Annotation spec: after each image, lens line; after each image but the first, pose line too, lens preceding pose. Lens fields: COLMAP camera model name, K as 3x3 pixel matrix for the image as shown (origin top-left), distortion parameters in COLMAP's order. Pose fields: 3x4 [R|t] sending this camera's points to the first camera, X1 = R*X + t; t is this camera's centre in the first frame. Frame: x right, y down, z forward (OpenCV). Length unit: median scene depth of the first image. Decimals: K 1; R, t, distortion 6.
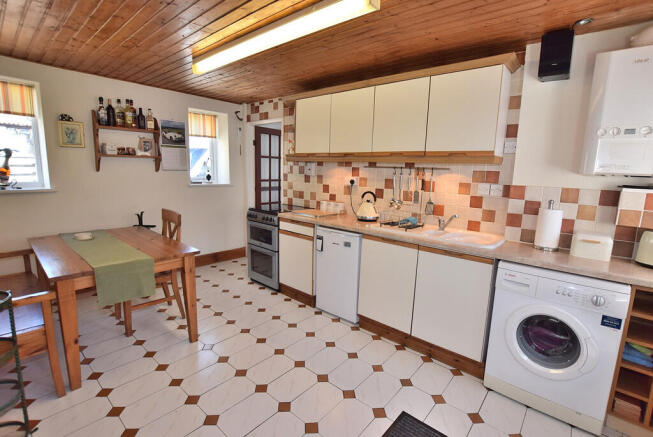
lens RADIAL K [[298.0, 0, 326.0], [0, 298.0, 217.9], [0, 0, 1]] dist [-0.028790, -0.000042]
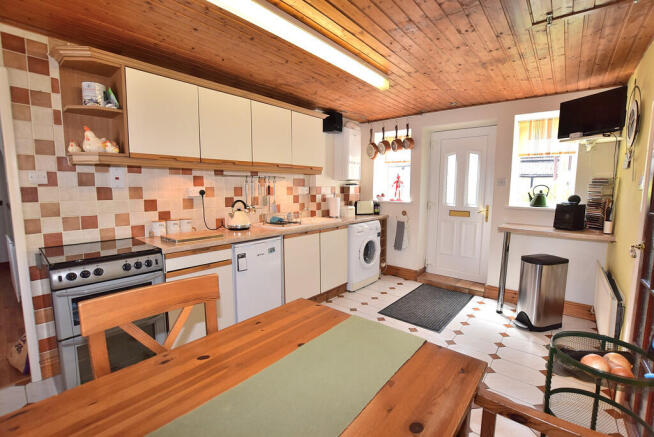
lens RADIAL K [[298.4, 0, 326.2], [0, 298.4, 219.7], [0, 0, 1]] dist [-0.028790, -0.000042]
pose [[-0.013405, -0.146118, 0.989176, -0.847623], [0.151201, 0.977593, 0.146456, -0.125465], [-0.988412, 0.151528, 0.008989, 0.705758]]
